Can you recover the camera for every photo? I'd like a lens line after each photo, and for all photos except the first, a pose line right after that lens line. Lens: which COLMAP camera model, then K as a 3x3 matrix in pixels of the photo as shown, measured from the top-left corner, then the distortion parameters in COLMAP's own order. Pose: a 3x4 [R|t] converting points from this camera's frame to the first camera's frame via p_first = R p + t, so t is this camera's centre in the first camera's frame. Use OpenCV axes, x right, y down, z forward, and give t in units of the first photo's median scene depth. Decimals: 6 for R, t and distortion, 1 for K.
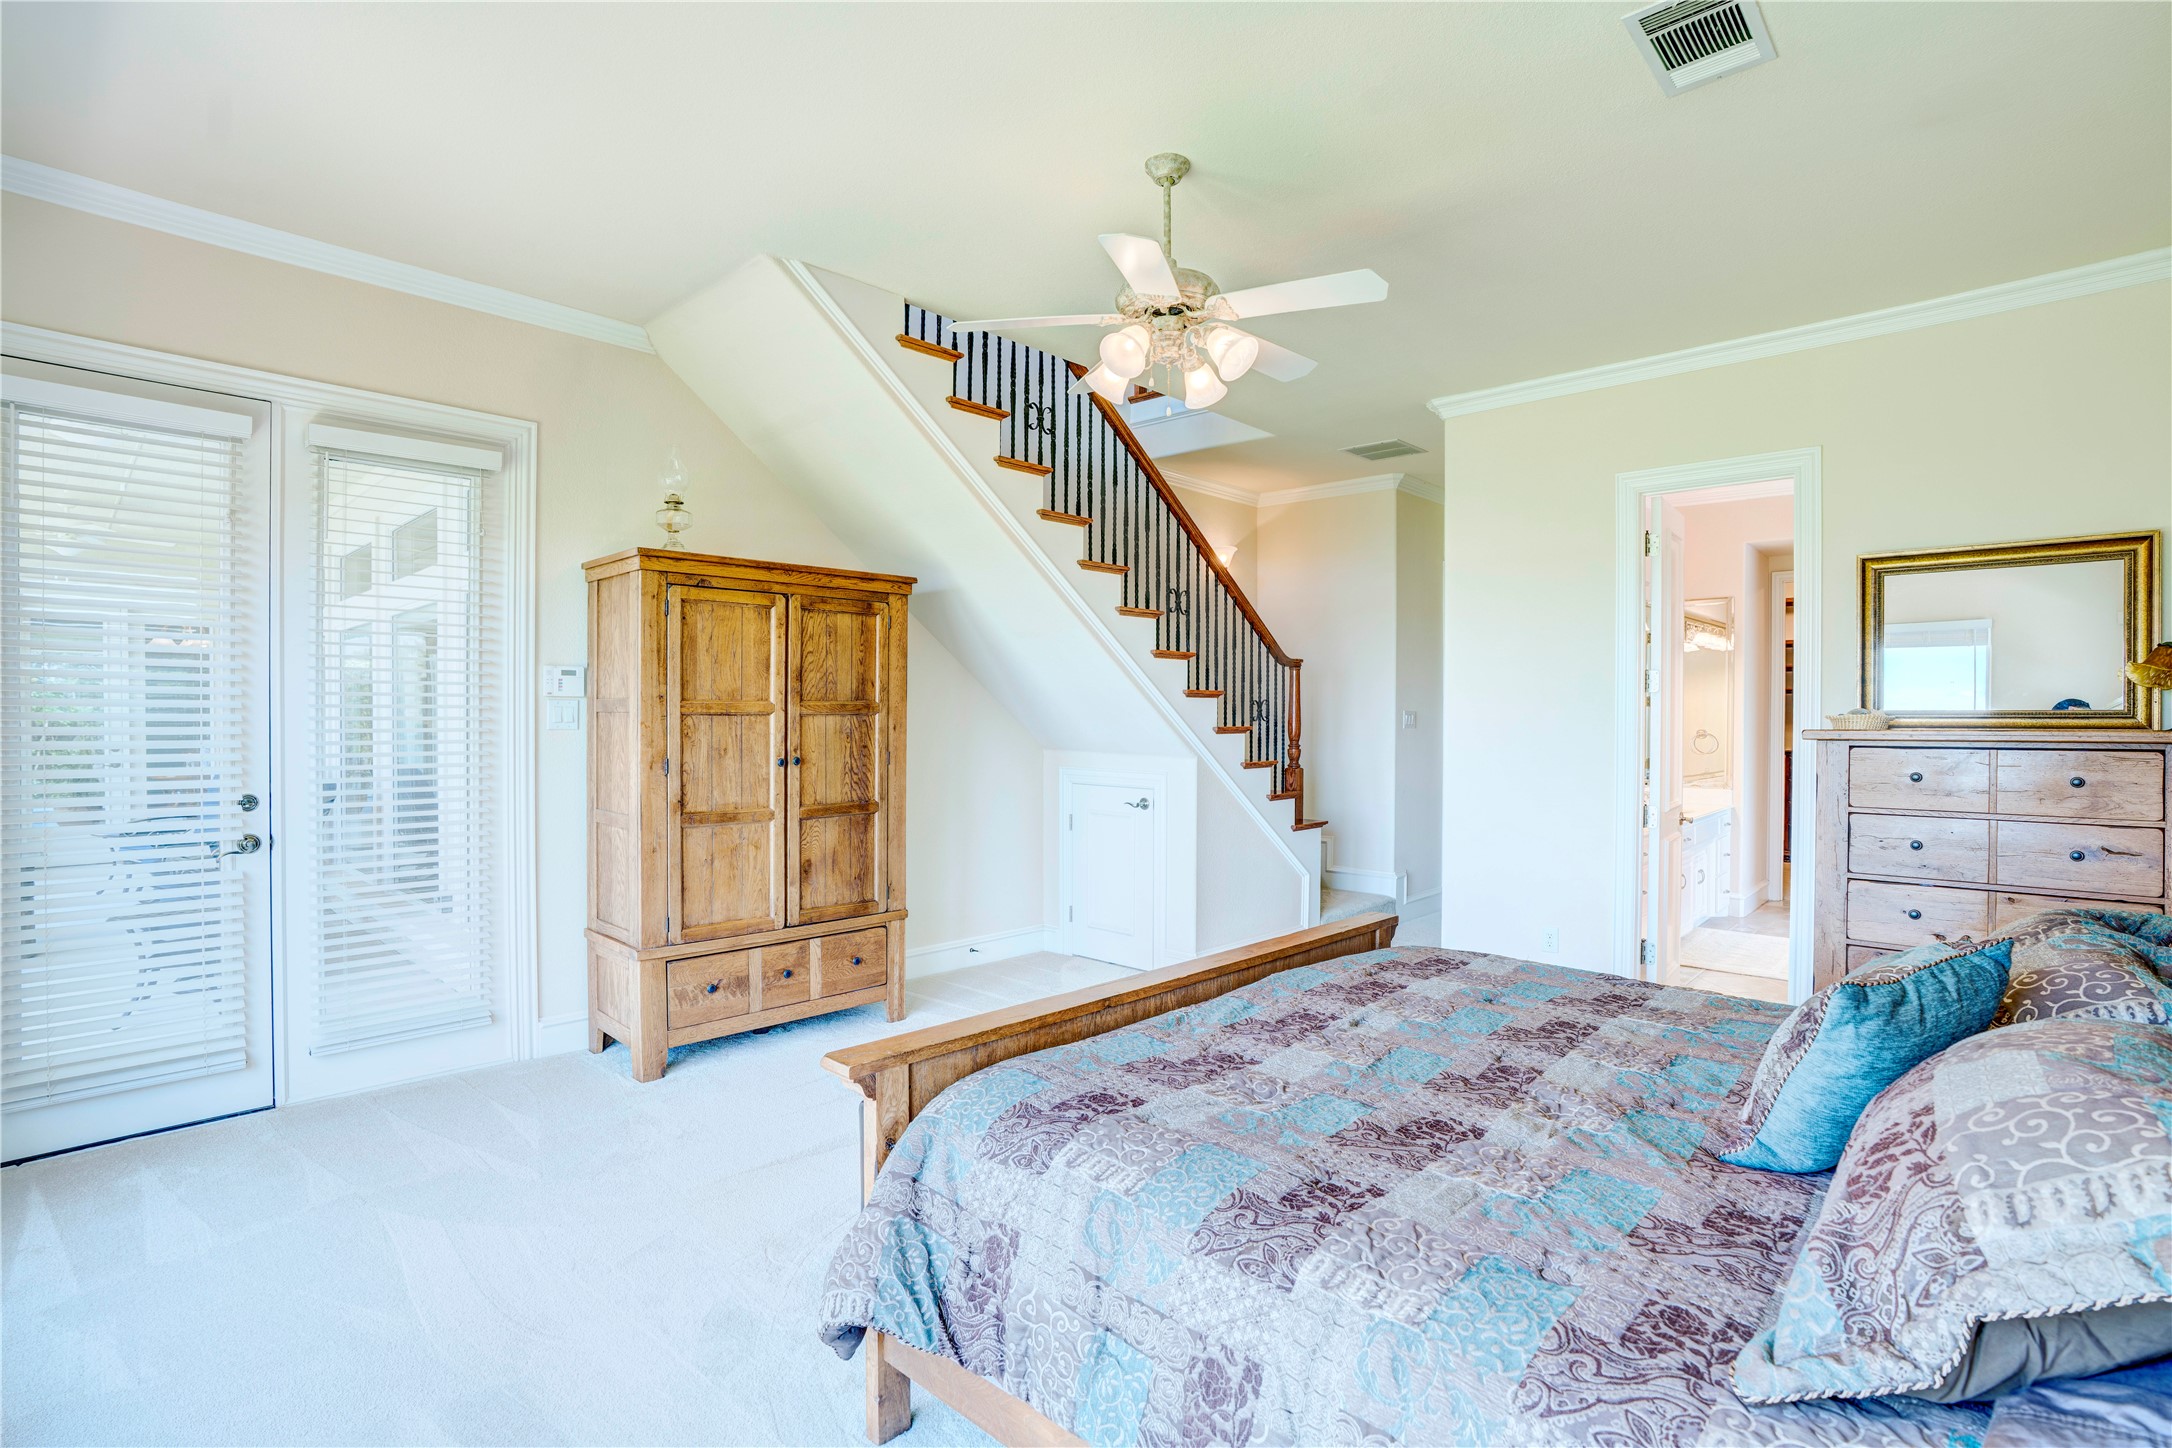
lens RADIAL K [[1004.8, 0, 1086.0], [0, 1004.8, 724.0], [0, 0, 1]] dist [-0.062870, 0.016744]
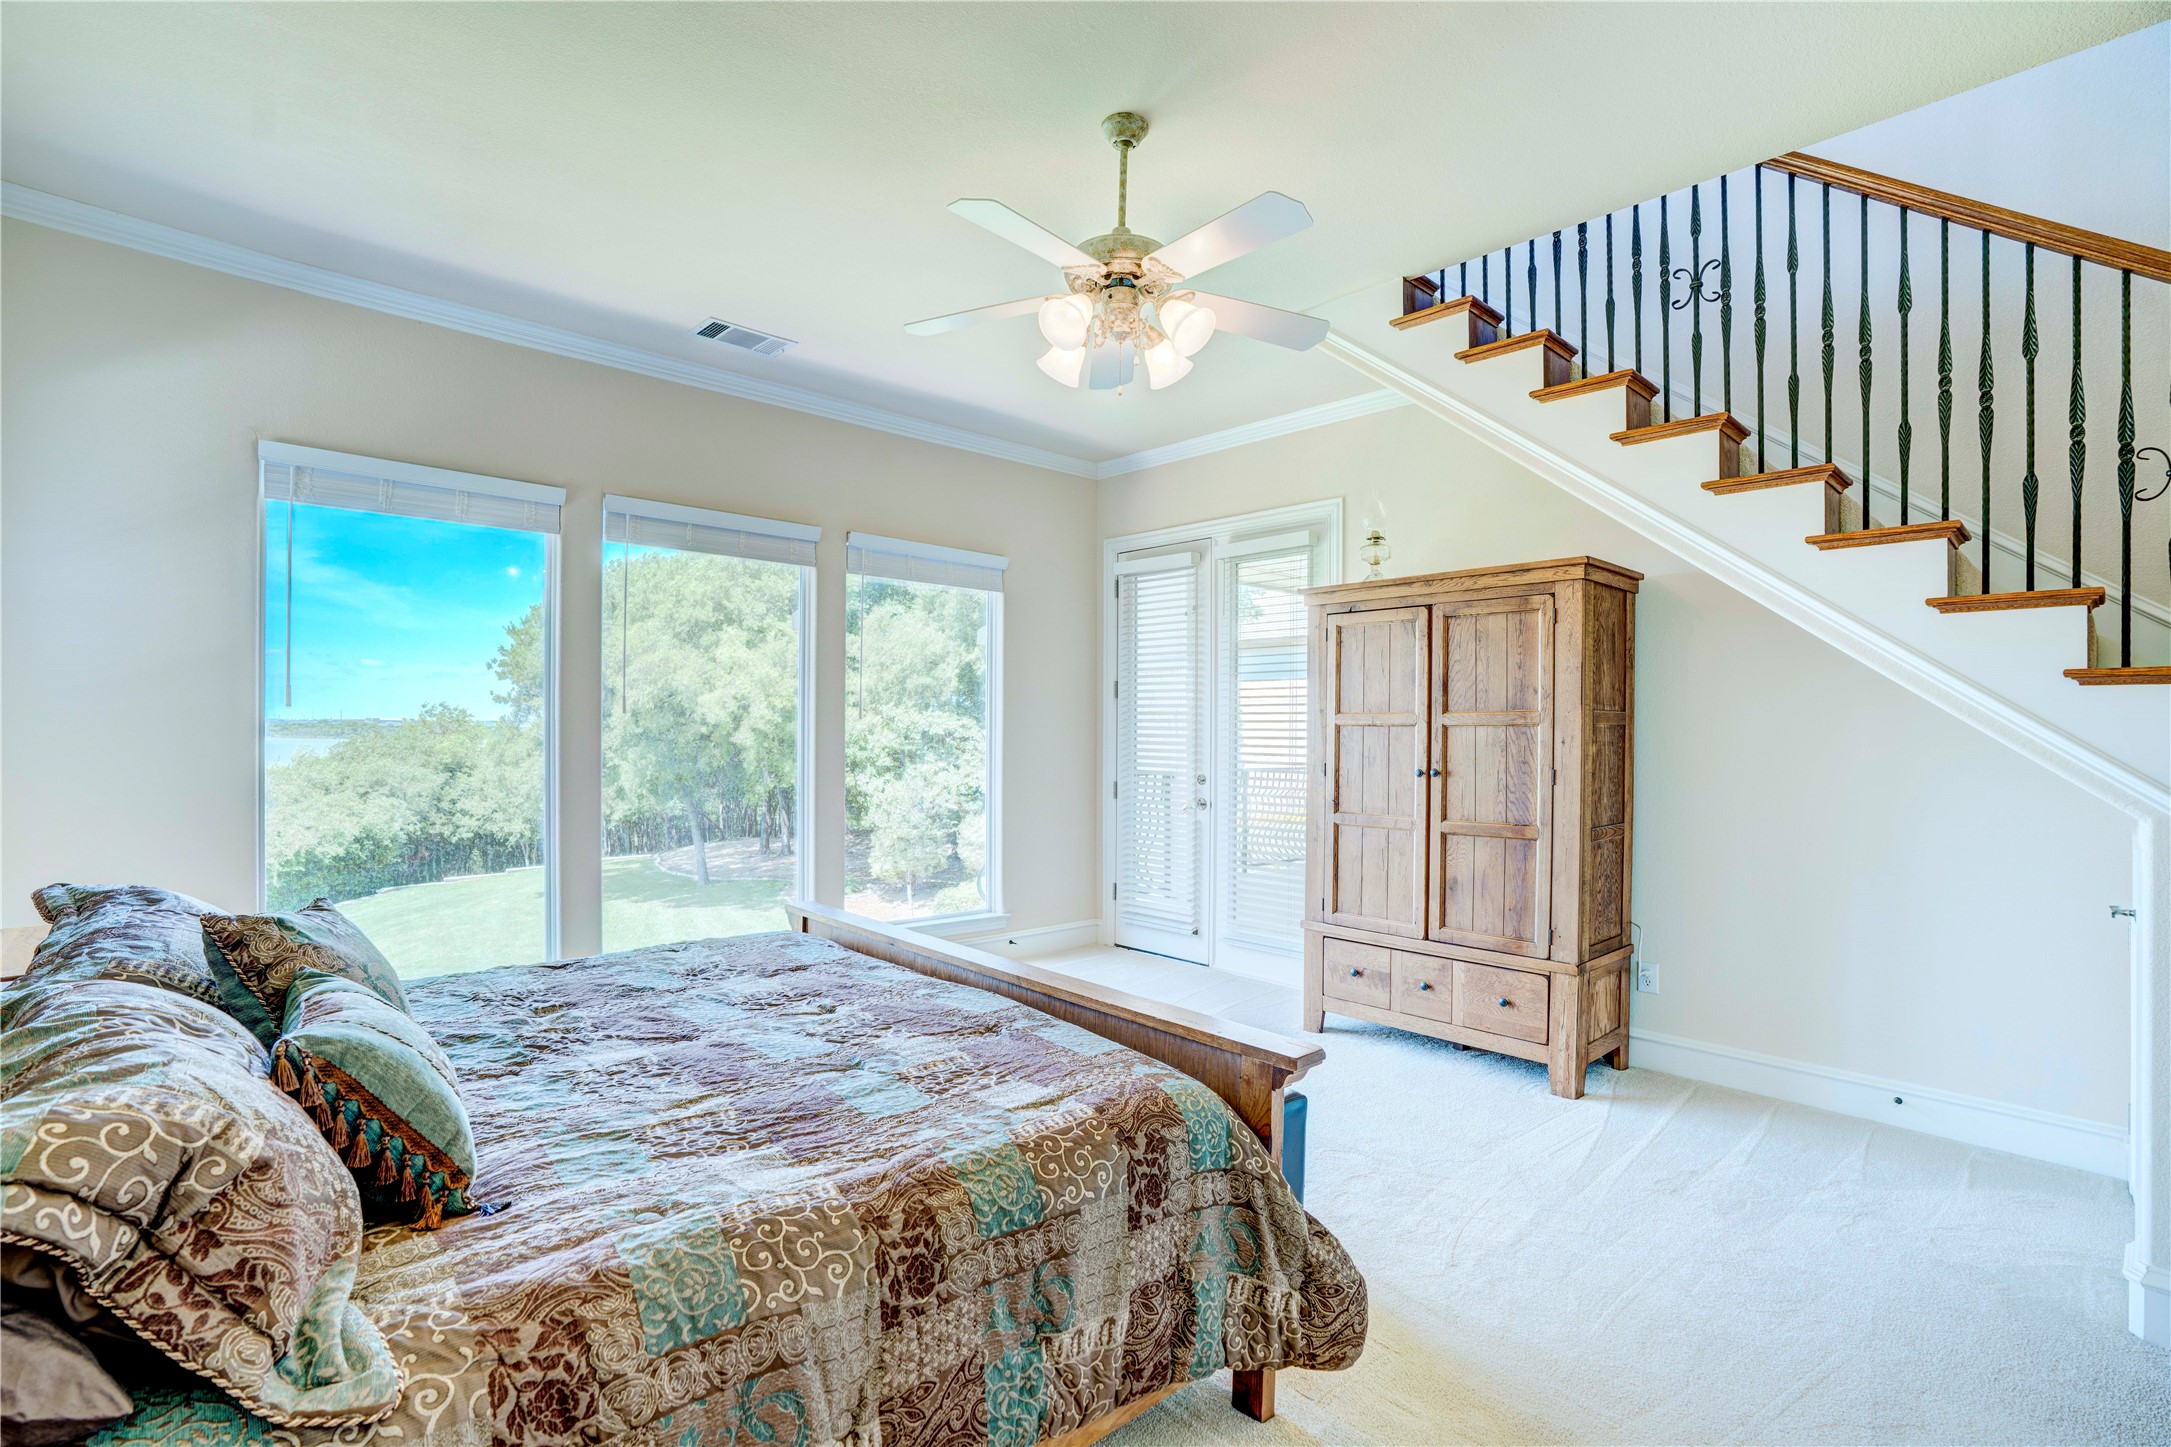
lens RADIAL K [[1004.3, 0, 1085.5], [0, 1004.3, 723.5], [0, 0, 1]] dist [-0.062870, 0.016744]
pose [[-0.047866, -0.010692, -0.998797, 0.694658], [-0.013728, 0.999855, -0.010045, 0.002828], [0.998759, 0.013230, -0.048005, 0.691064]]
